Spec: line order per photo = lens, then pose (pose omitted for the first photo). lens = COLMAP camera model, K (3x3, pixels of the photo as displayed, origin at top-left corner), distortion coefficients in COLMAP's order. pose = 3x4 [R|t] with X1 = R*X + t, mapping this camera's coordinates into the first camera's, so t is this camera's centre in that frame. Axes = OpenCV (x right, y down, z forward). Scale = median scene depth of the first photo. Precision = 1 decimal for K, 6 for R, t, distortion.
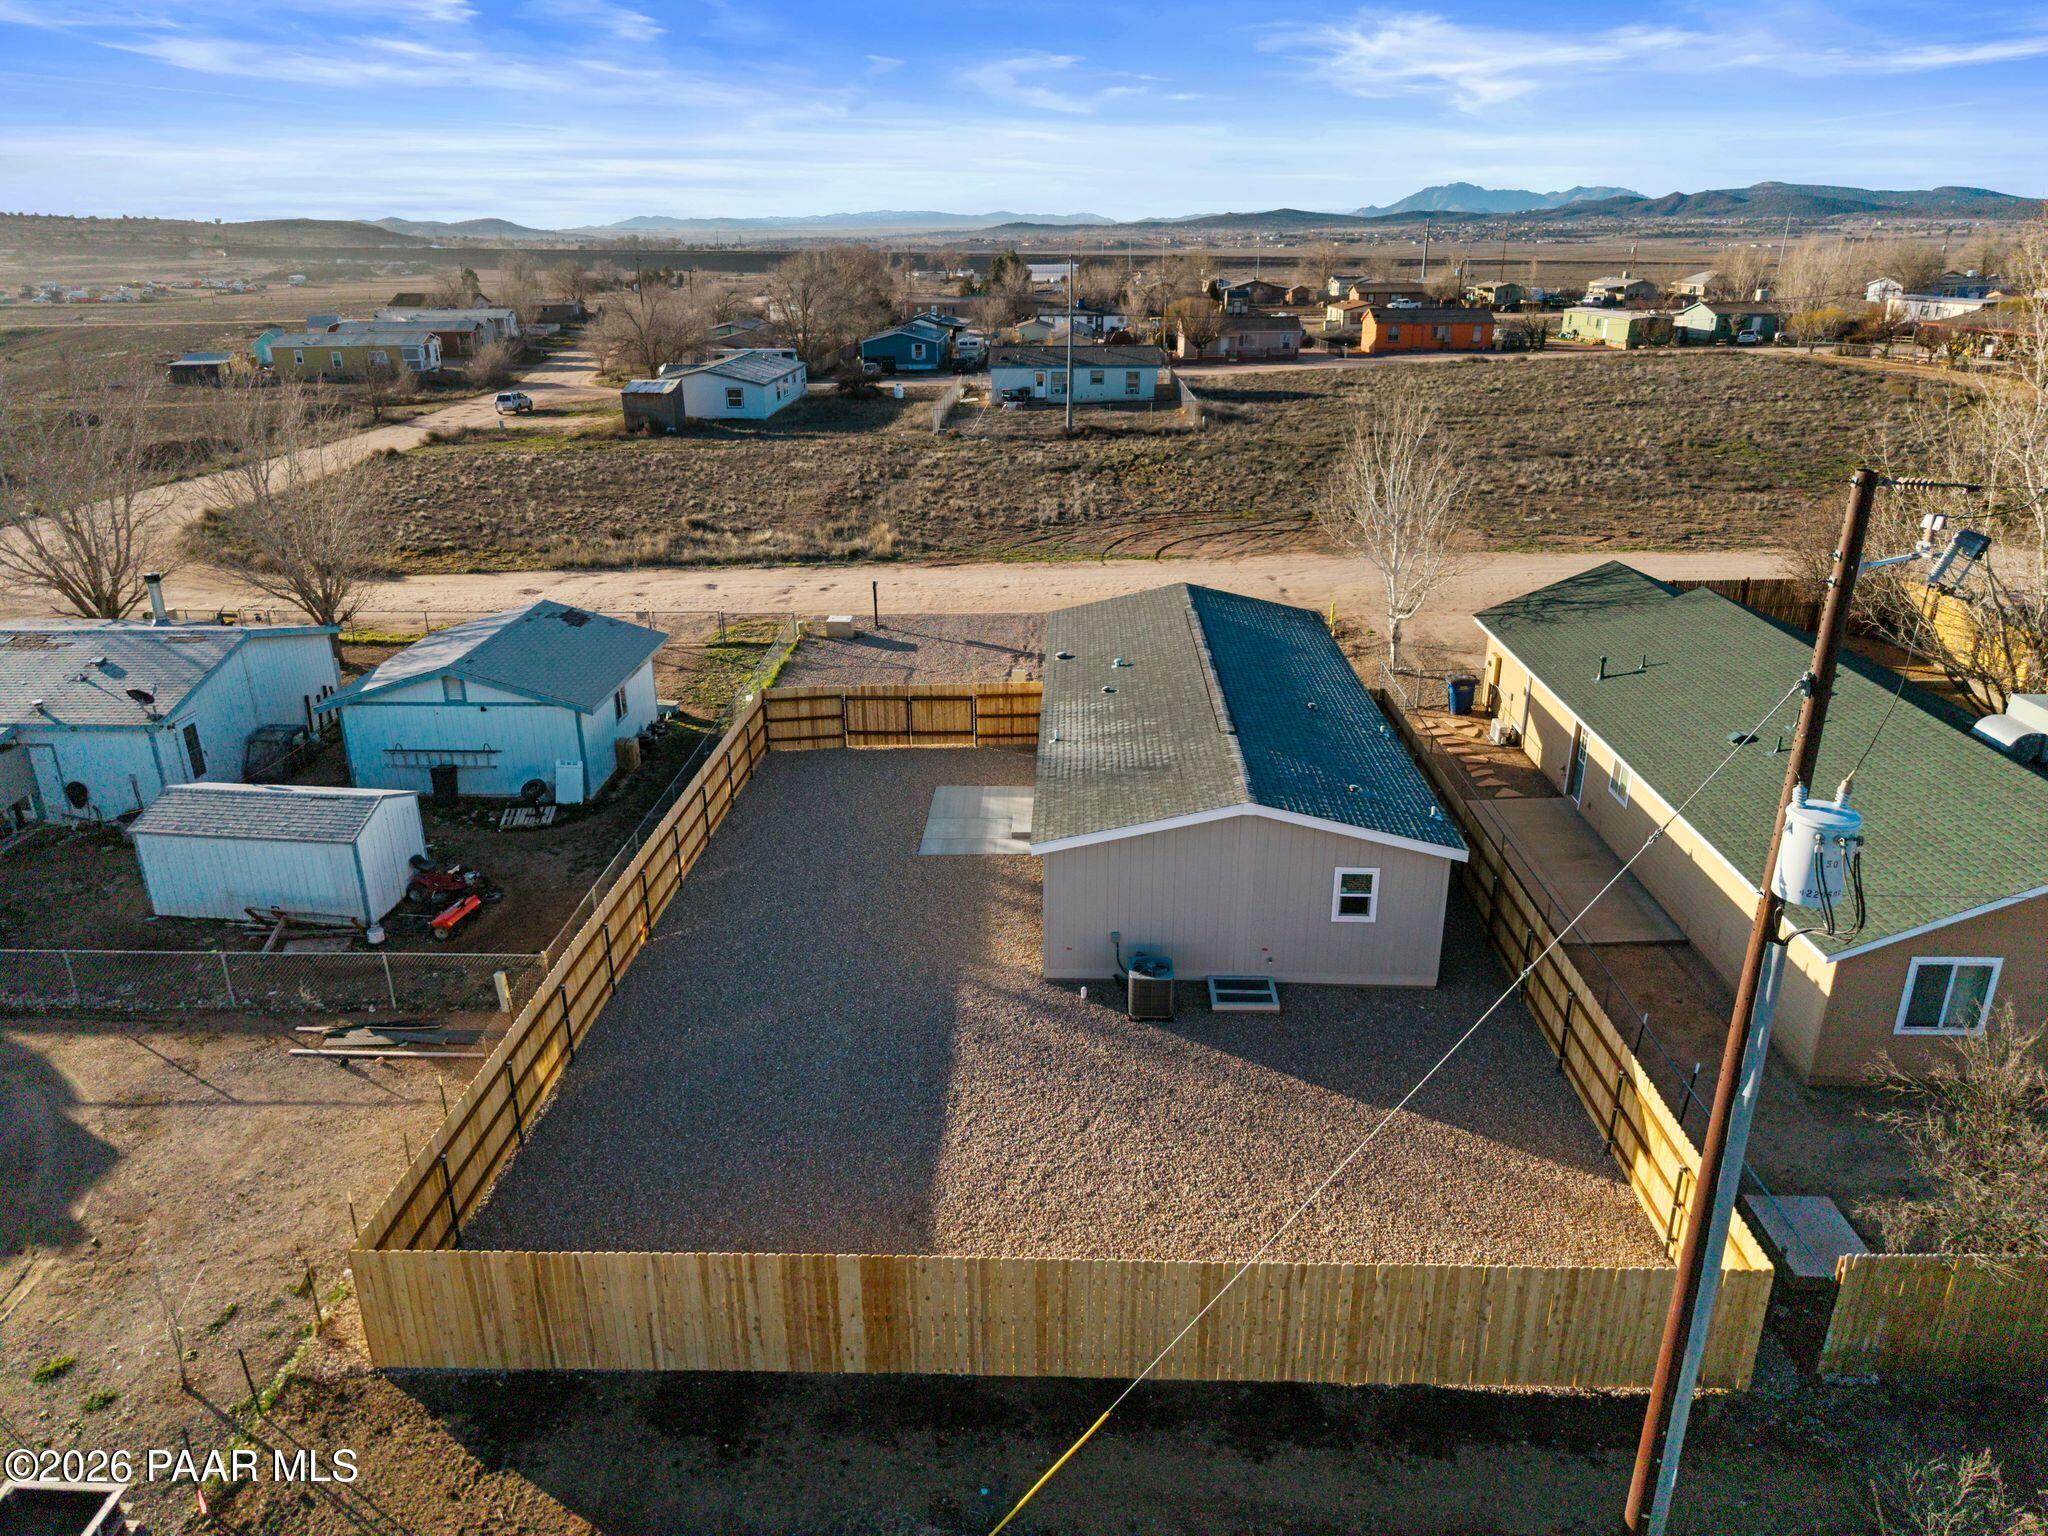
lens RADIAL K [[1359.2, 0, 1032.1], [0, 1359.2, 772.8], [0, 0, 1]] dist [0.013787, -0.019909]
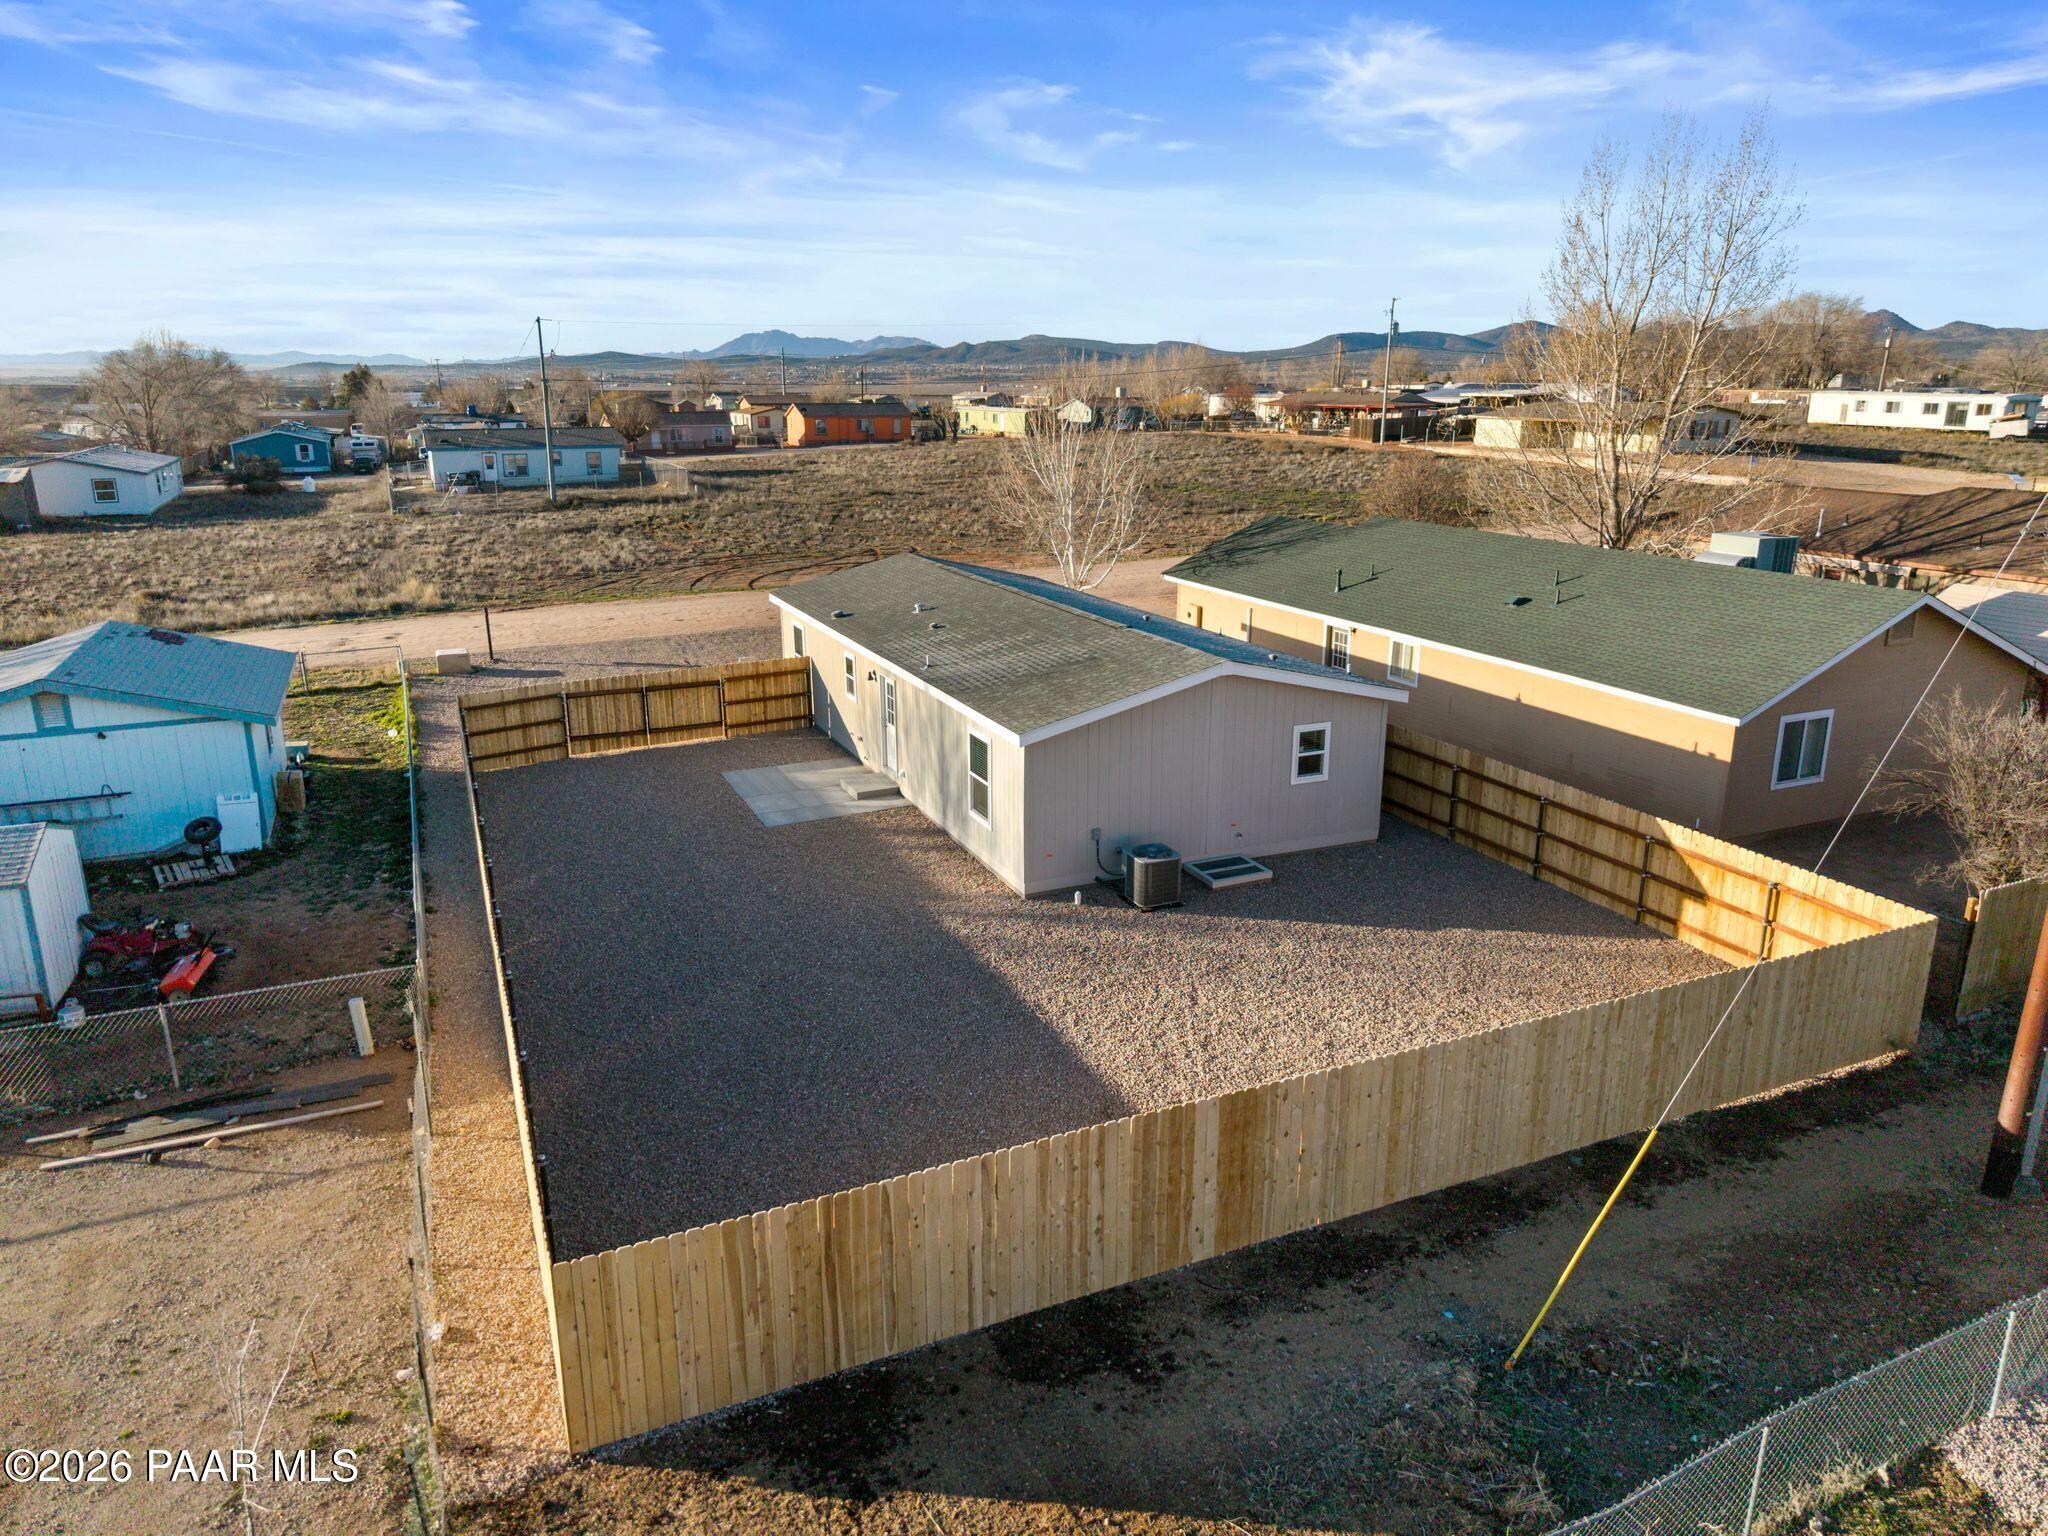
lens RADIAL K [[1359.2, 0, 1024.1], [0, 1359.2, 770.2], [0, 0, 1]] dist [0.013787, -0.019909]
pose [[0.898885, -0.117652, 0.422094, -0.366952], [0.157281, 0.985718, -0.060191, 0.127765], [-0.408984, 0.120493, 0.904551, 0.189894]]
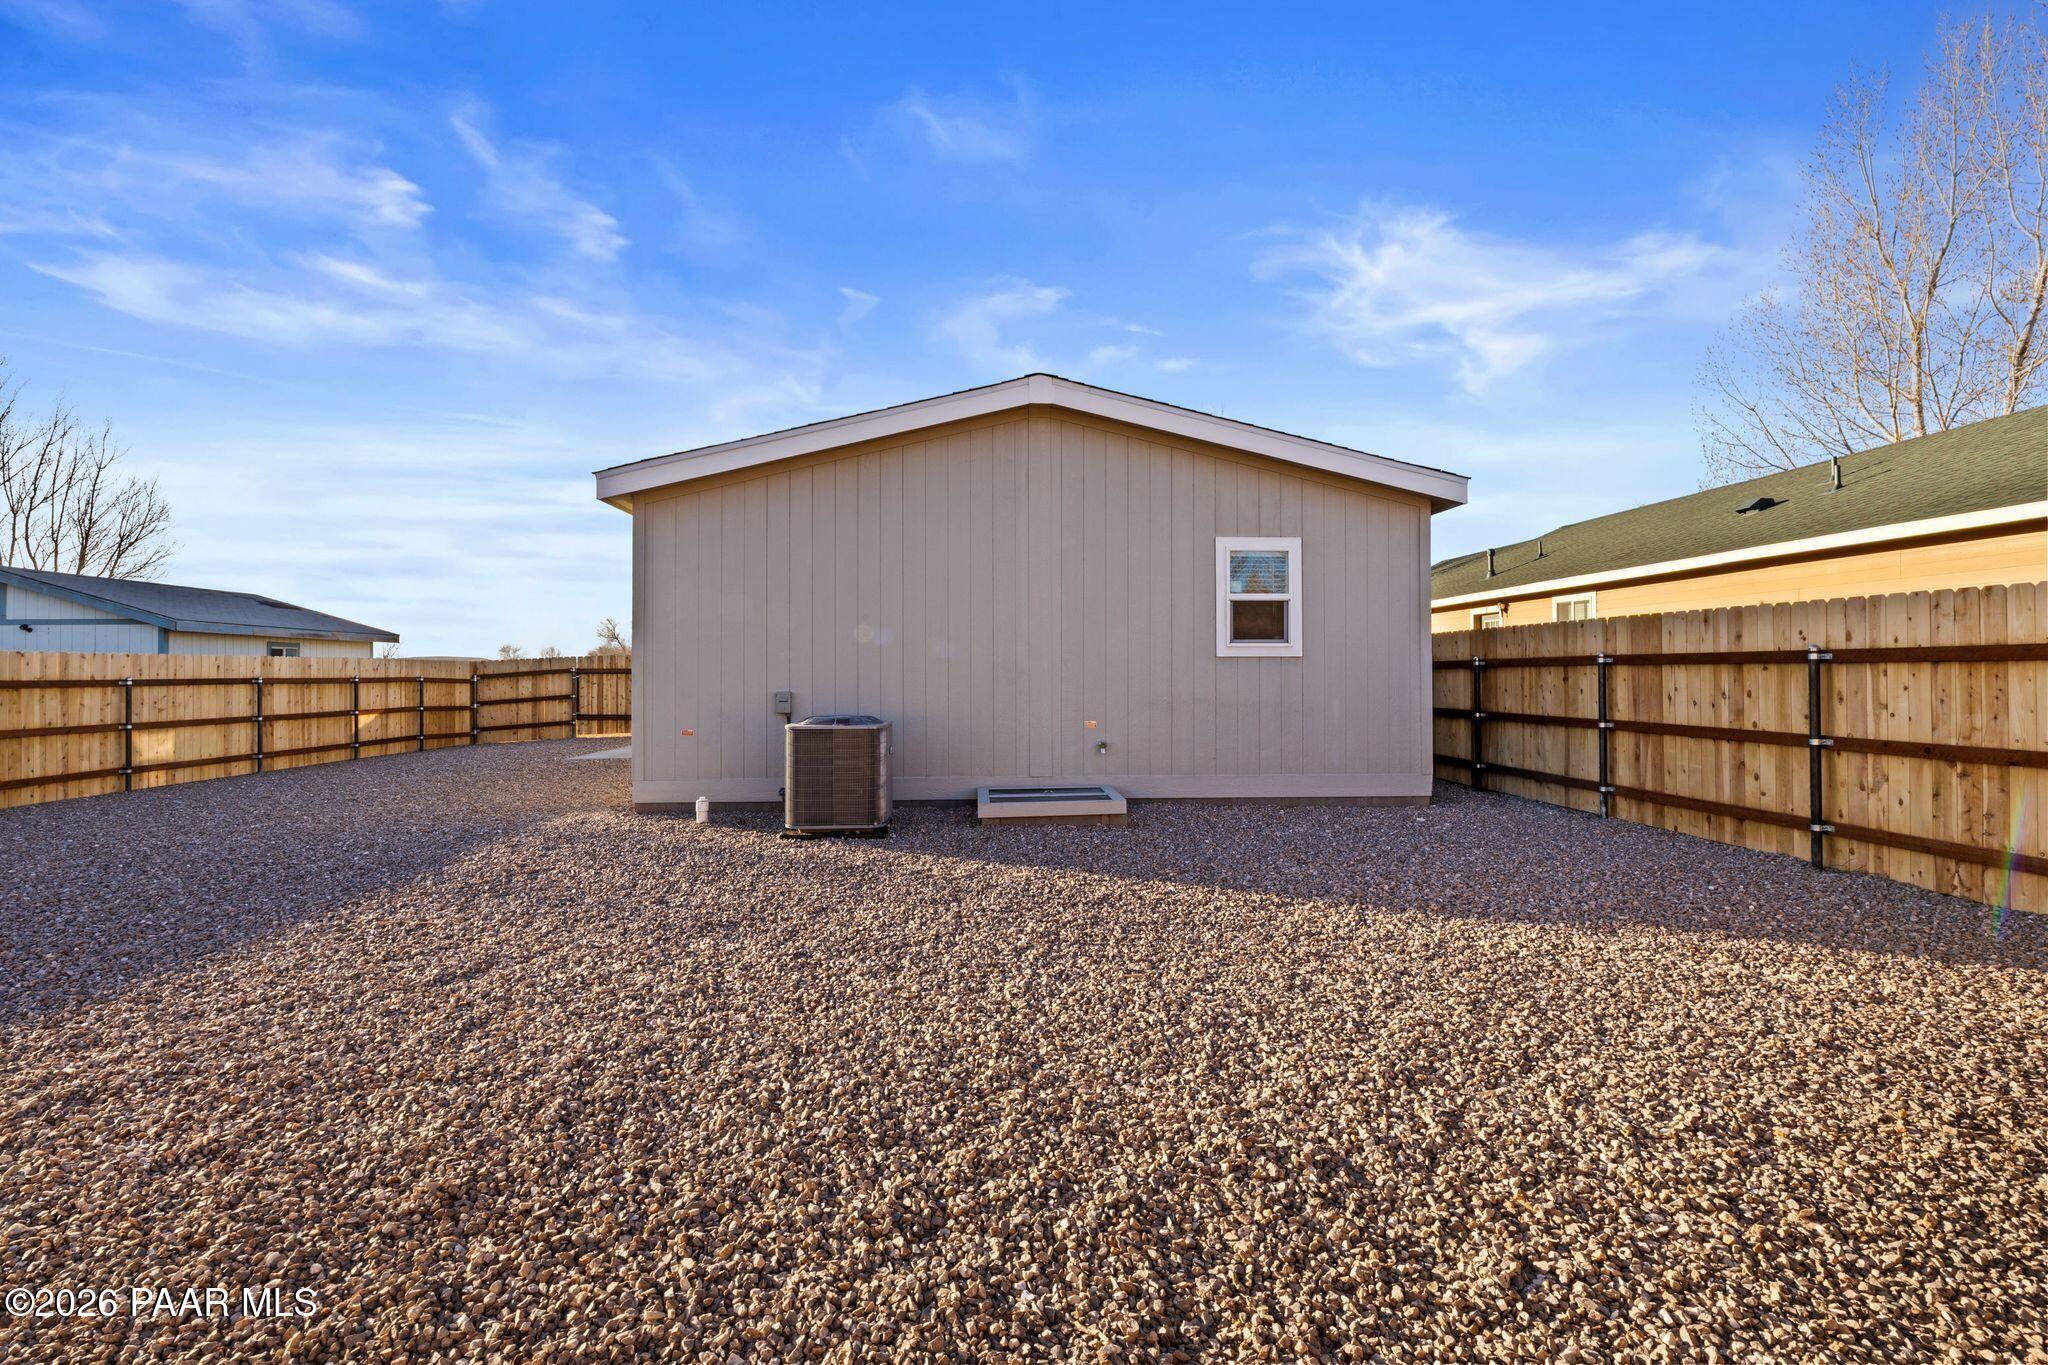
lens RADIAL K [[947.8, 0, 1032.6], [0, 947.8, 679.0], [0, 0, 1]] dist [-0.002484, 0.000096]
pose [[0.995654, 0.003983, 0.093047, 0.119906], [0.030071, 0.931823, -0.361666, 0.241945], [-0.088144, 0.362892, 0.927653, 0.685523]]
